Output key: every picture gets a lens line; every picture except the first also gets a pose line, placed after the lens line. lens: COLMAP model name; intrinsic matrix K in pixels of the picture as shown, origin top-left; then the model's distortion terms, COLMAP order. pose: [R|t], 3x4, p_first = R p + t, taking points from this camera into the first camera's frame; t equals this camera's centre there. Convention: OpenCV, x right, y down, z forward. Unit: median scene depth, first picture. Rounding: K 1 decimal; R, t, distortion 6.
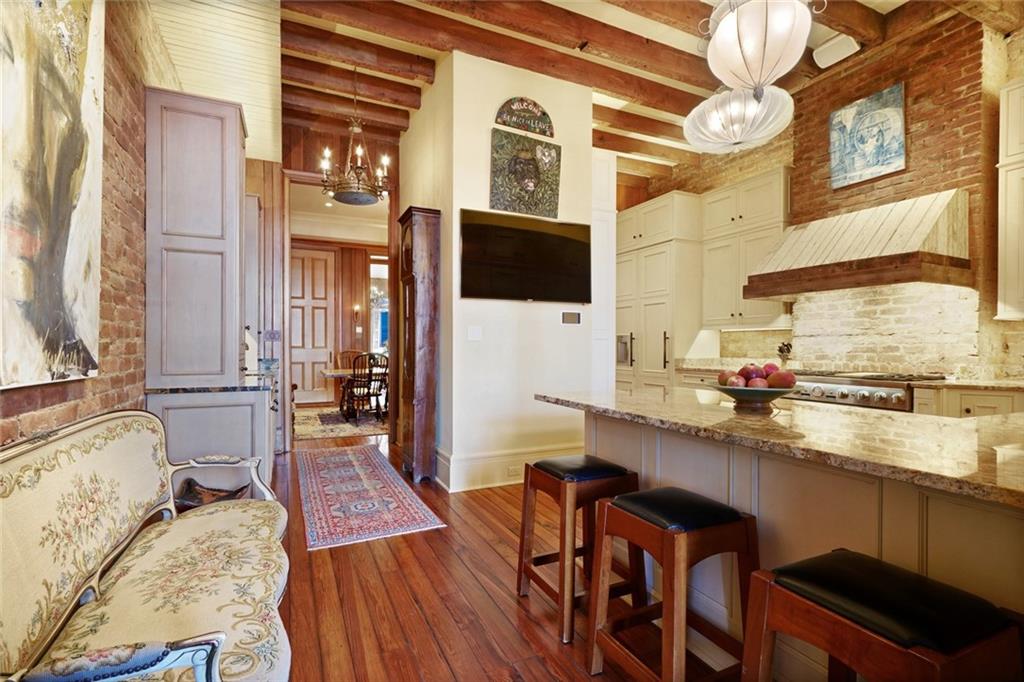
lens RADIAL K [[463.8, 0, 496.8], [0, 463.8, 347.1], [0, 0, 1]] dist [0.001911, 0.000346]
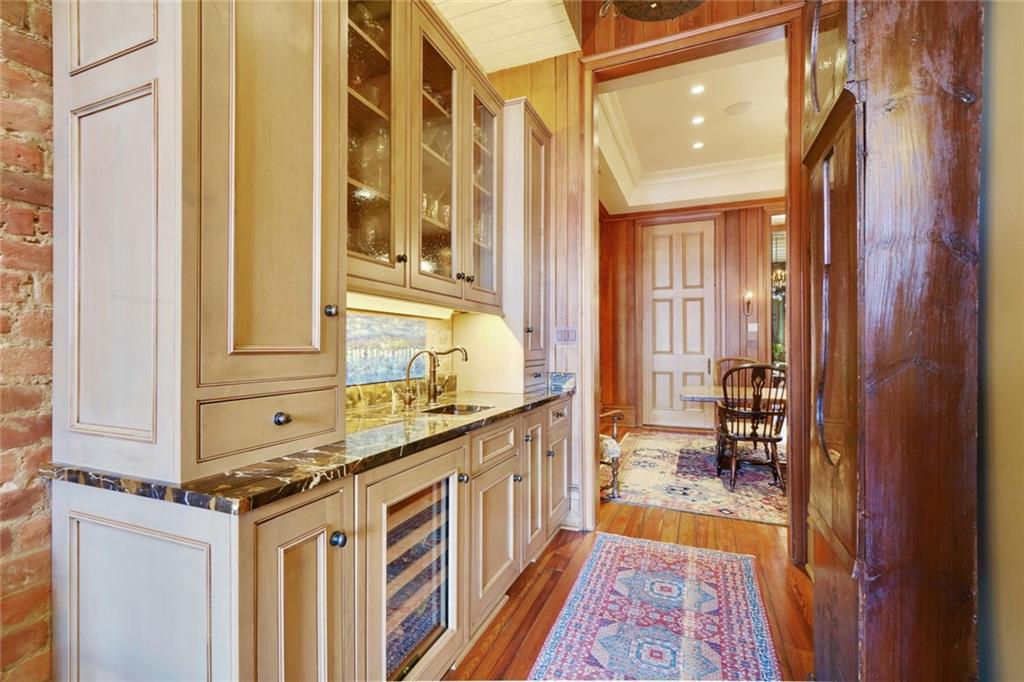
lens RADIAL K [[463.8, 0, 496.8], [0, 463.8, 347.1], [0, 0, 1]] dist [0.001911, 0.000346]
pose [[0.675829, -0.004570, -0.737045, -0.050266], [-0.001600, 0.999969, -0.007667, -0.002180], [0.737057, 0.006361, 0.675801, 0.276523]]
